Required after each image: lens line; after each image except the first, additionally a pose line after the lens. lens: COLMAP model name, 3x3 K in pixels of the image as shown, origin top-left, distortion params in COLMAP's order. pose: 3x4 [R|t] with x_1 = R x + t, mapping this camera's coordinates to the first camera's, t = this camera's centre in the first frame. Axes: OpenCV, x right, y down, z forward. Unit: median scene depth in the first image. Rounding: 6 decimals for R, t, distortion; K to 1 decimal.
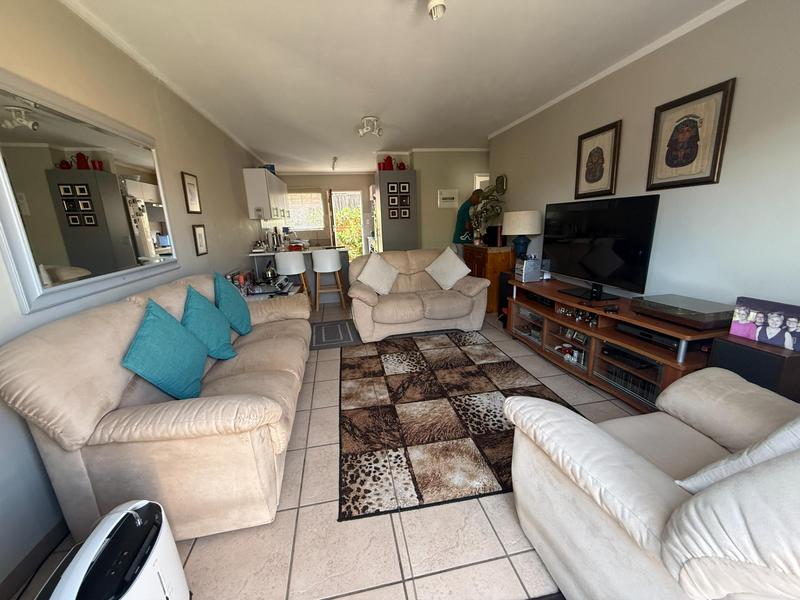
lens RADIAL K [[318.8, 0, 400.9], [0, 318.8, 297.7], [0, 0, 1]] dist [-0.001409, -0.000013]
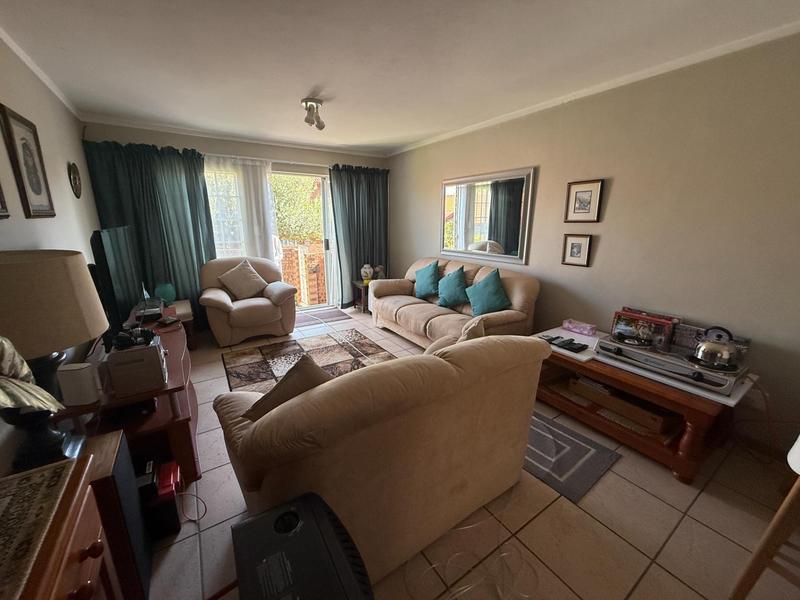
lens RADIAL K [[318.8, 0, 398.8], [0, 318.8, 298.6], [0, 0, 1]] dist [-0.001409, -0.000013]
pose [[-0.925473, 0.120044, -0.359289, 0.303039], [-0.061459, 0.888313, 0.455108, -0.623315], [0.373794, 0.443272, -0.814732, 2.256064]]
